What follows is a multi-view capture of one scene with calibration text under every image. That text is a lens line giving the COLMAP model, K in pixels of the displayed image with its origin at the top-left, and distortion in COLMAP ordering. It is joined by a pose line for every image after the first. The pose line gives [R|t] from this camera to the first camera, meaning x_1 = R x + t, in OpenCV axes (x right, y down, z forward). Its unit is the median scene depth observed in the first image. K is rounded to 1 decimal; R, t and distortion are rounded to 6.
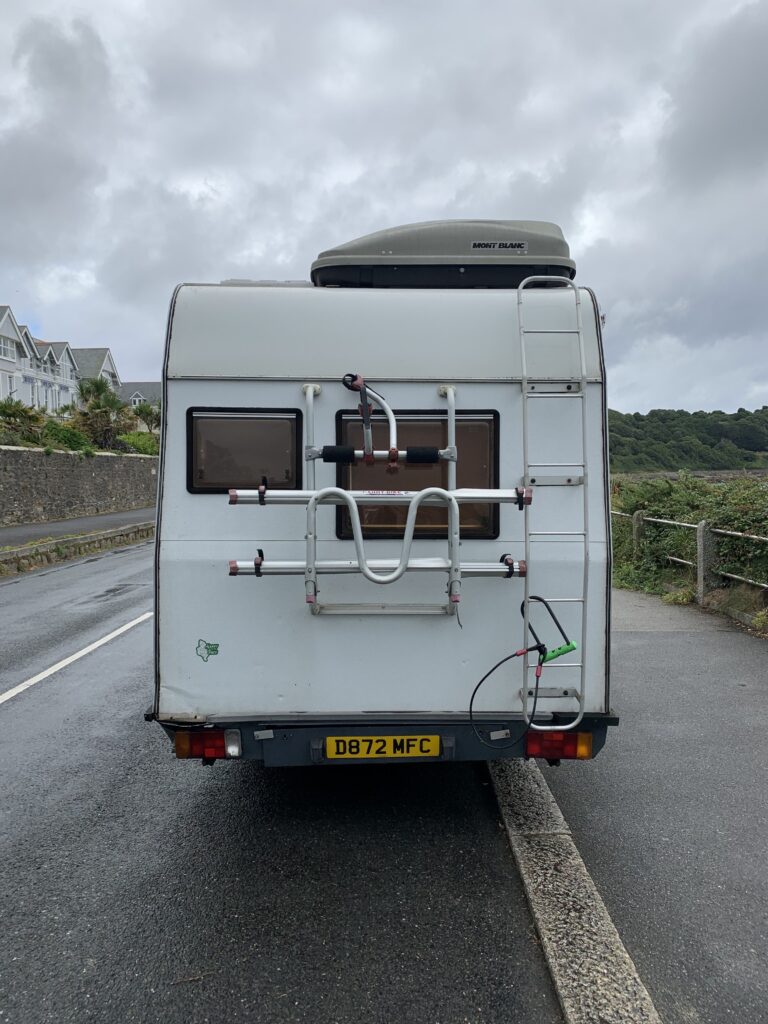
lens RADIAL K [[764.7, 0, 390.0], [0, 764.7, 514.6], [0, 0, 1]] dist [0.066552, -0.101029]
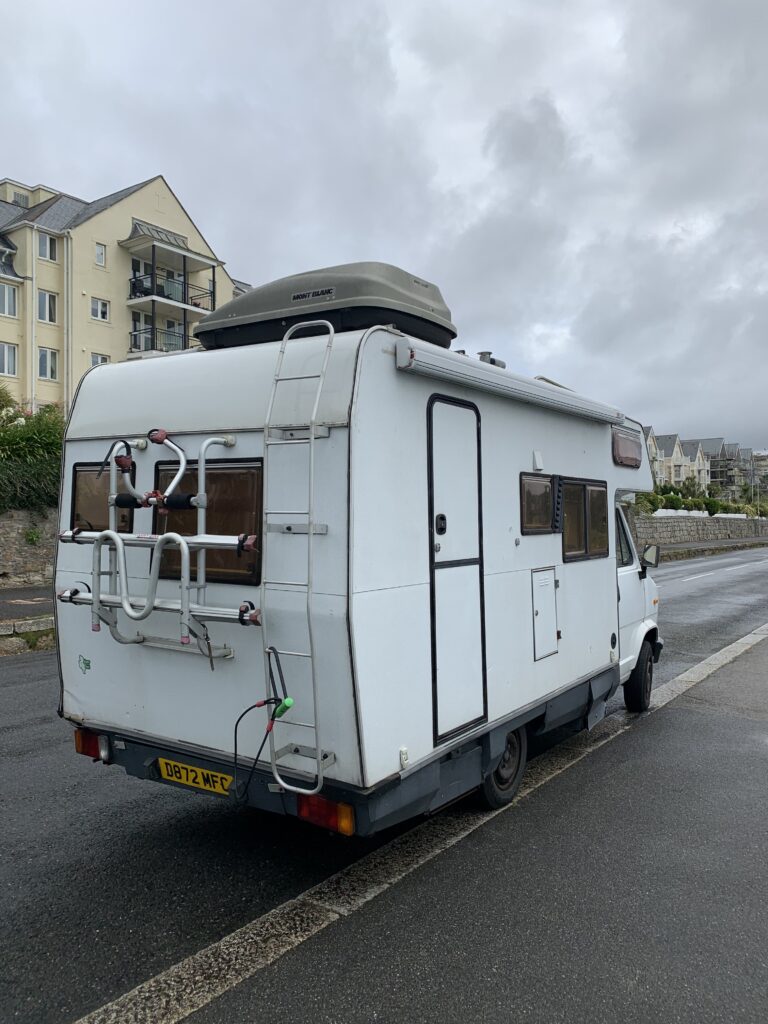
lens RADIAL K [[764.7, 0, 390.0], [0, 764.7, 514.6], [0, 0, 1]] dist [0.066552, -0.101029]
pose [[0.832235, 0.012332, -0.554287, 0.807593], [-0.044159, 0.998051, -0.044098, -0.023658], [0.552662, 0.061177, 0.831157, 0.247502]]
